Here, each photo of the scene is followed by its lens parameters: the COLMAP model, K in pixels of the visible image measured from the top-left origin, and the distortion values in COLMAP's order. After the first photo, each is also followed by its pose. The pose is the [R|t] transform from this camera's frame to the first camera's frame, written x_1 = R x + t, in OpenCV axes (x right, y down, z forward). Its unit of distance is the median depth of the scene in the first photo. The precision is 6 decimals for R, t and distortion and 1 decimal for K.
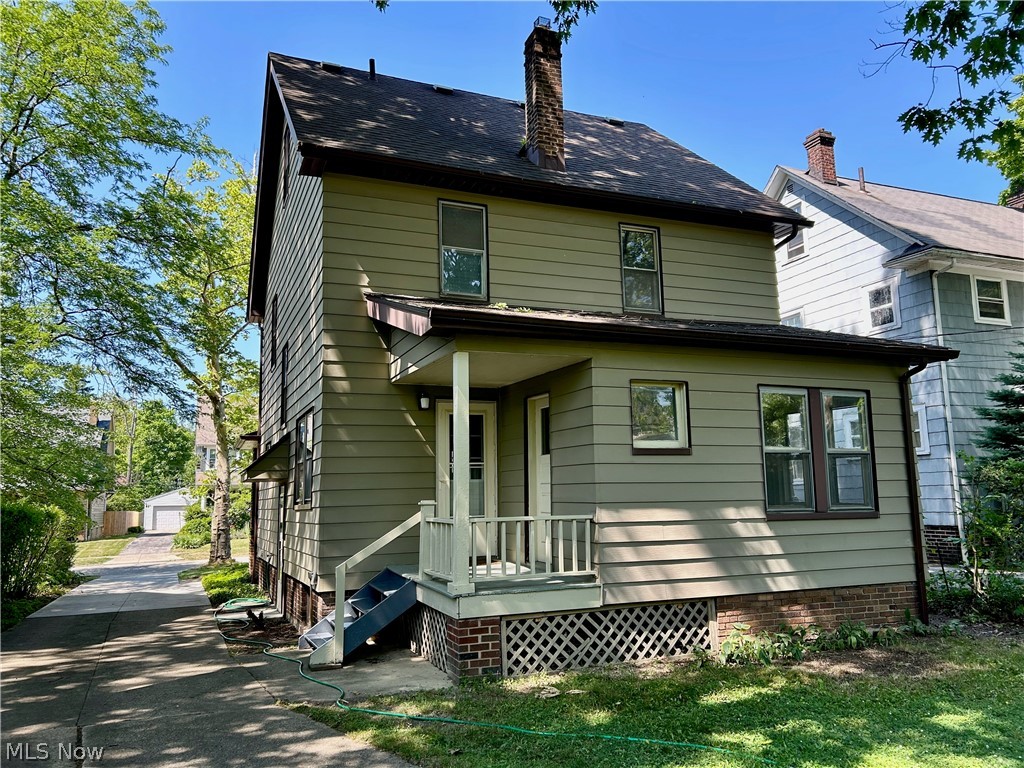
lens RADIAL K [[783.2, 0, 514.2], [0, 783.2, 395.8], [0, 0, 1]] dist [0.052918, -0.045850]
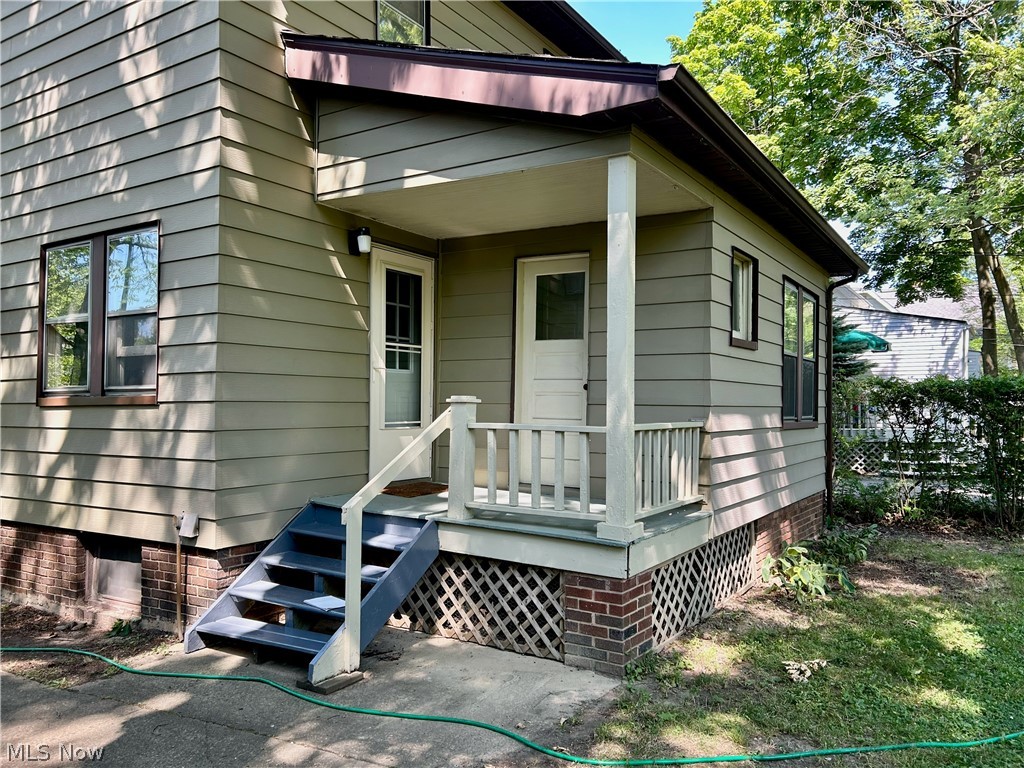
lens RADIAL K [[783.2, 0, 514.2], [0, 783.2, 395.8], [0, 0, 1]] dist [0.052918, -0.045850]
pose [[0.809815, 0.031454, 0.585842, -0.469480], [-0.099508, 0.991458, 0.084320, 0.080641], [-0.578185, -0.126580, 0.806027, 0.495054]]
